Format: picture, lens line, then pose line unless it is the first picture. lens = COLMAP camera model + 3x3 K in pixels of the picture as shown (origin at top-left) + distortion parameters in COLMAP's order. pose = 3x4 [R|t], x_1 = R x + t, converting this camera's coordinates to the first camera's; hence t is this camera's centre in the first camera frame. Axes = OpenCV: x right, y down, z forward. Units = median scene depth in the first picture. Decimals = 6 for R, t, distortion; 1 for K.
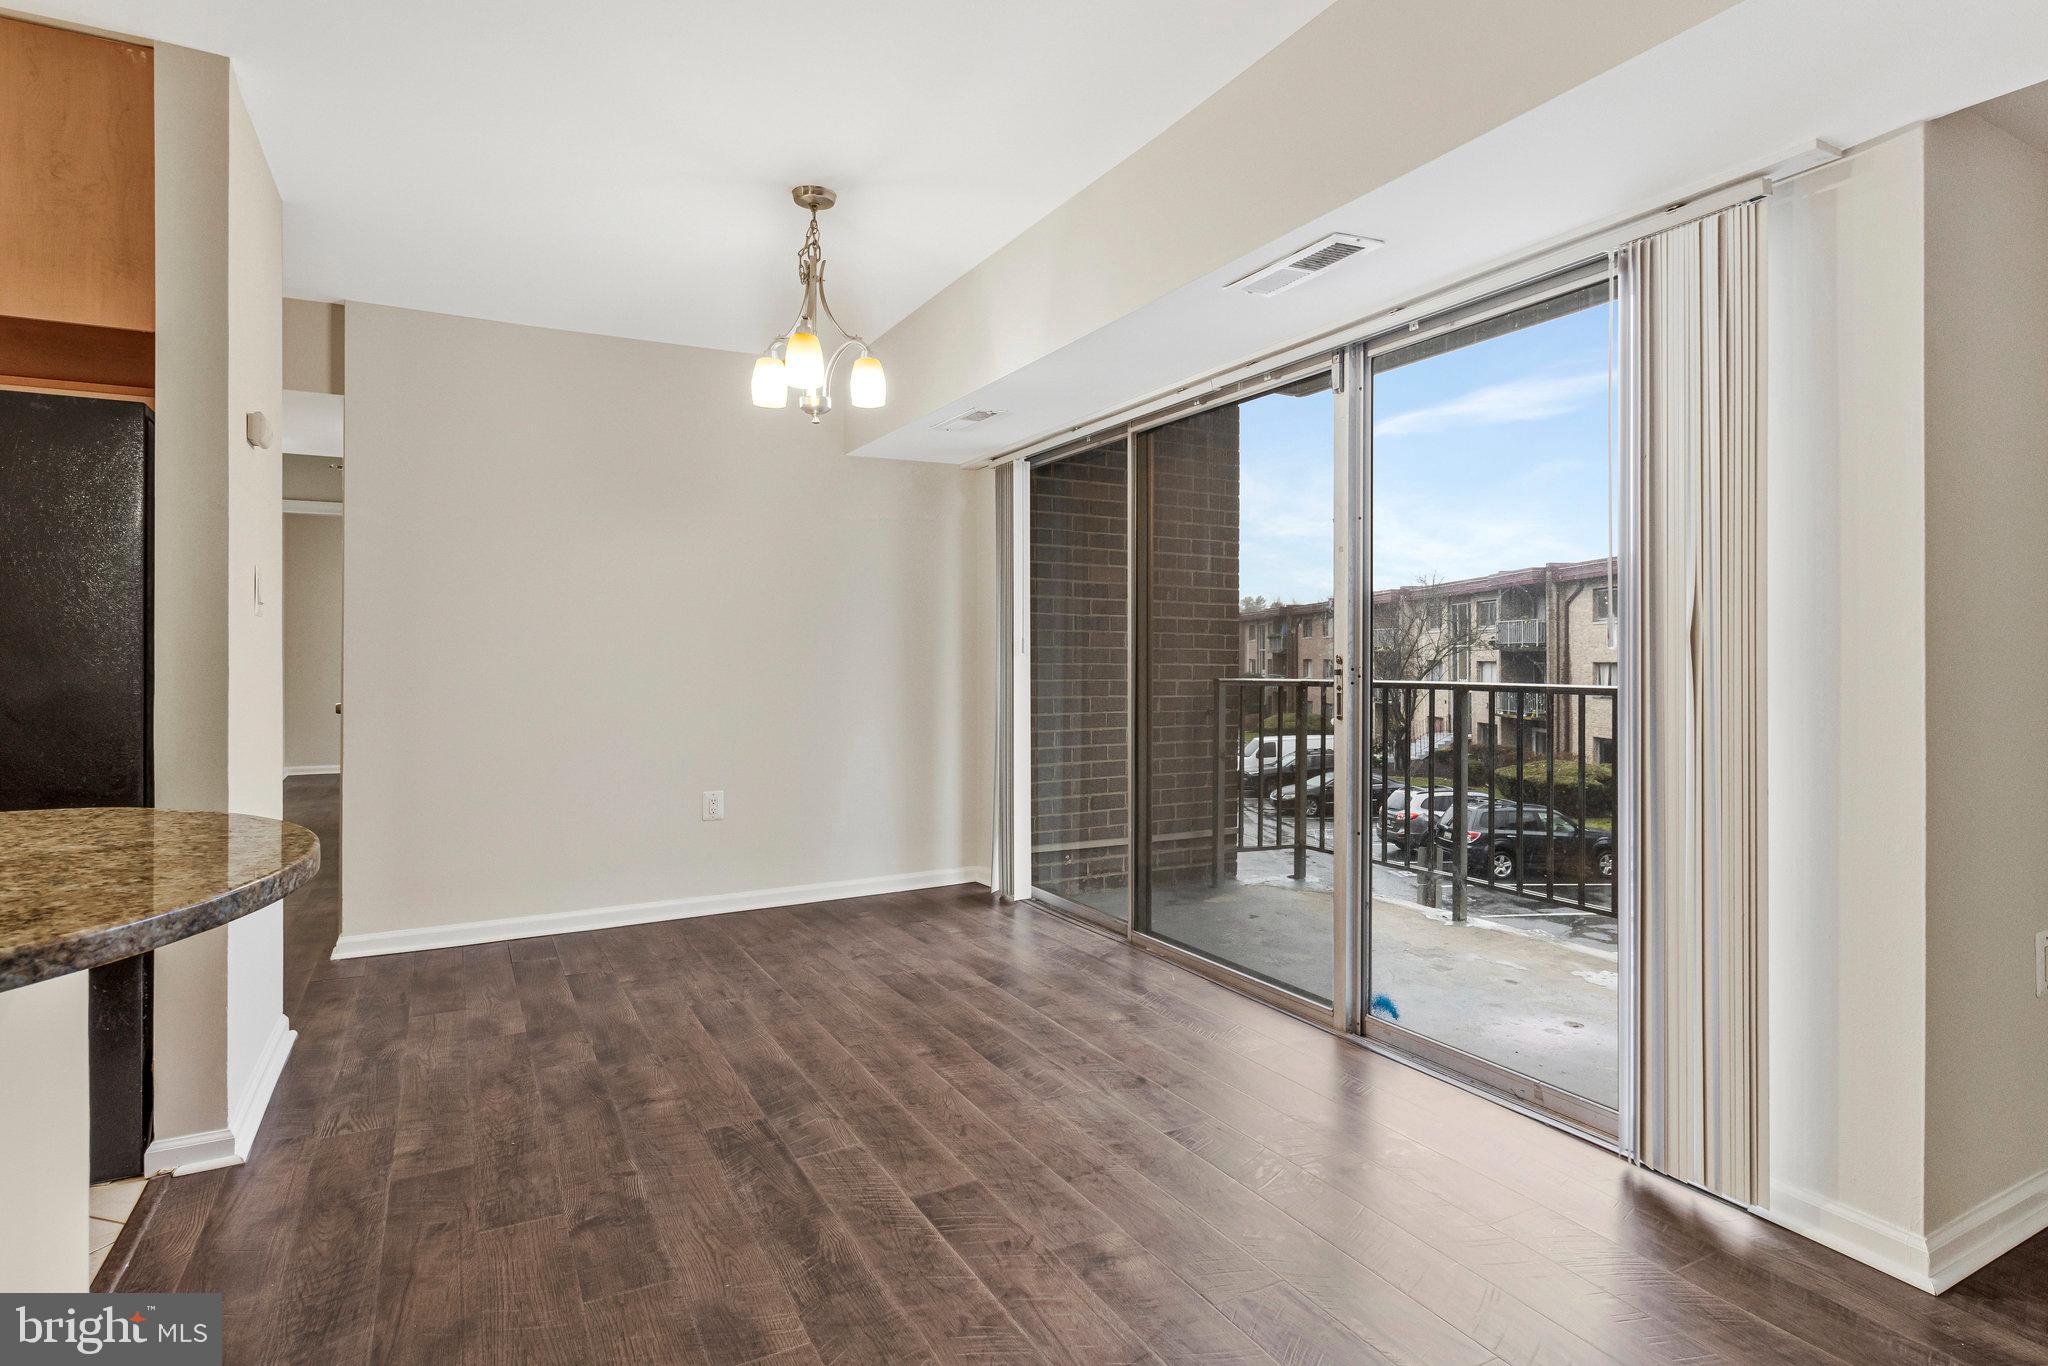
lens RADIAL K [[1076.4, 0, 1032.4], [0, 1076.4, 653.0], [0, 0, 1]] dist [0.003399, -0.003028]
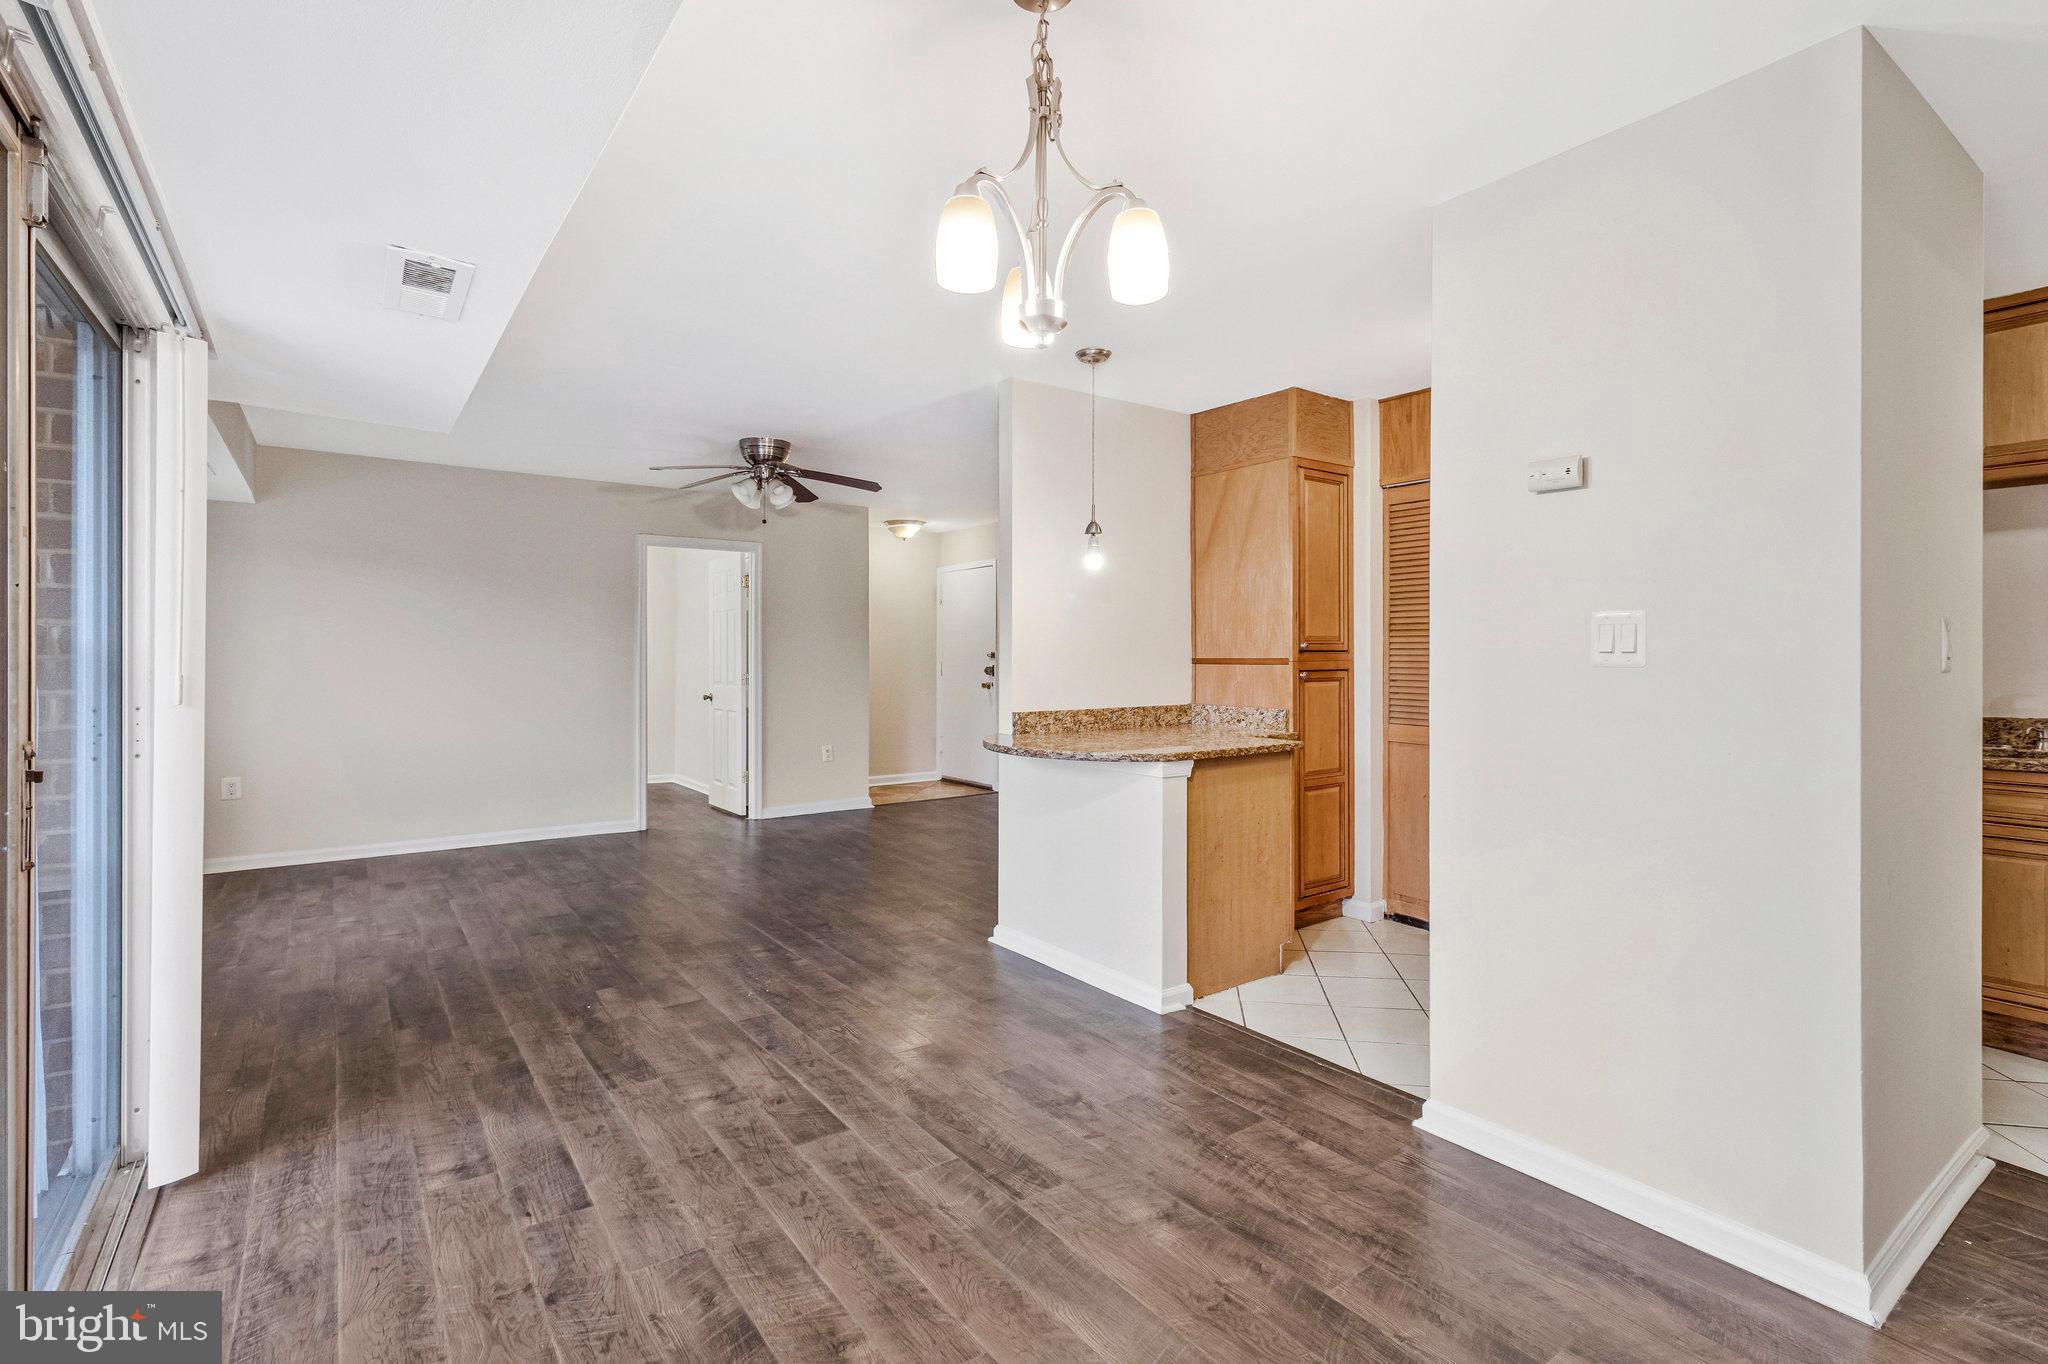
lens RADIAL K [[963.3, 0, 1026.0], [0, 963.3, 657.8], [0, 0, 1]] dist [0.003199, -0.000514]
pose [[-0.991550, 0.002612, -0.129696, -0.131361], [0.002890, 0.999994, -0.001950, -0.040175], [0.129690, -0.002308, -0.991552, 1.633367]]
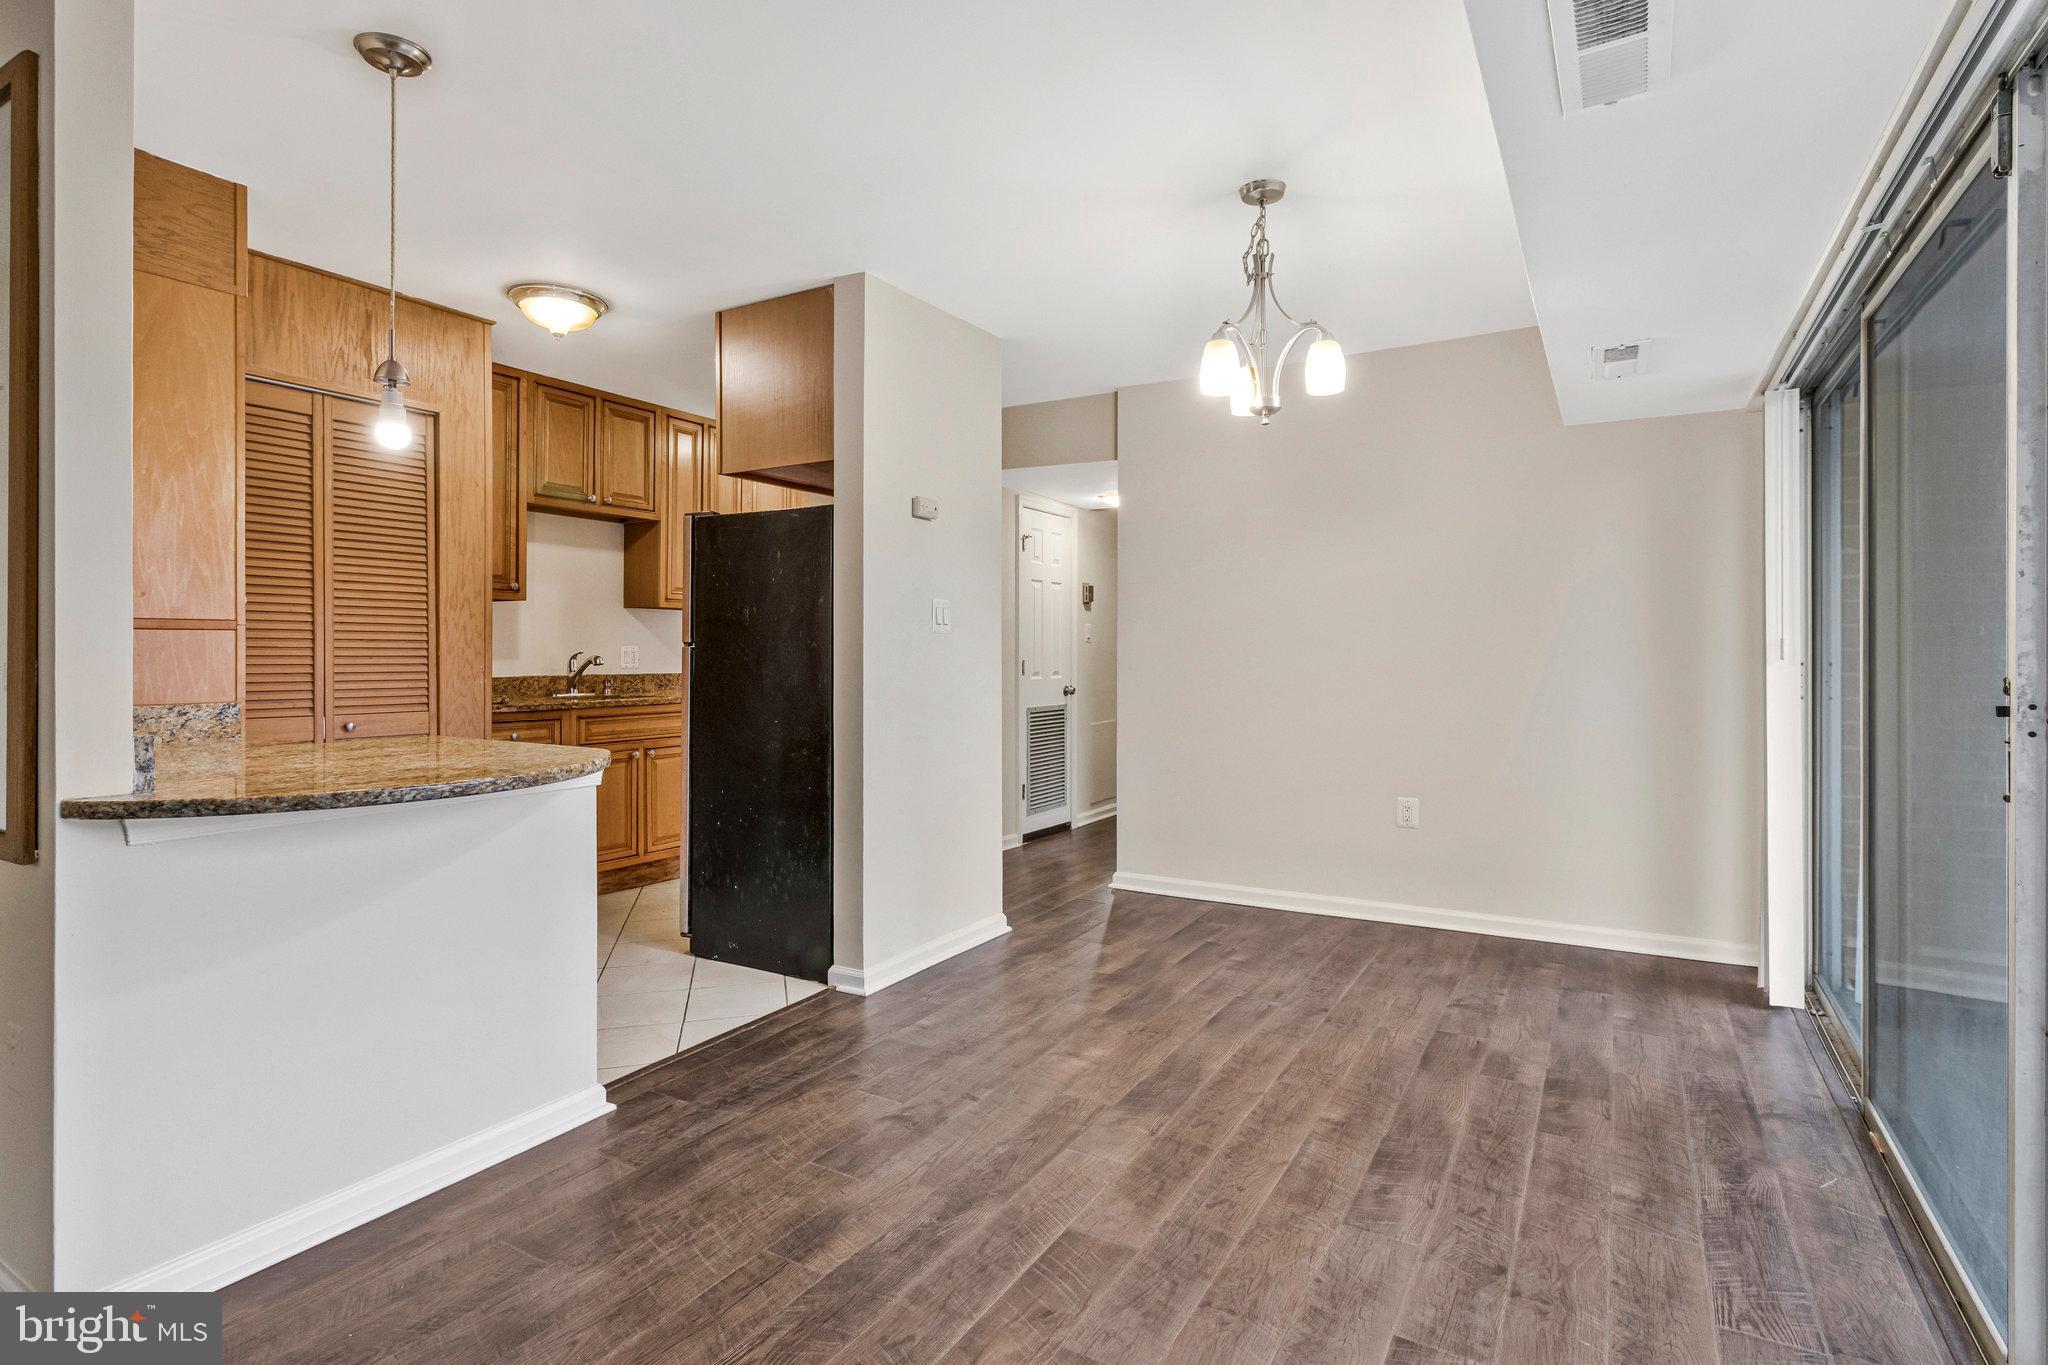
lens RADIAL K [[1004.8, 0, 1032.0], [0, 1004.8, 644.5], [0, 0, 1]] dist [-0.006150, -0.000316]
pose [[0.520019, -0.002348, -0.854151, 0.487005], [0.000974, 0.999997, -0.002156, -0.015581], [0.854154, 0.000289, 0.520020, 0.375976]]
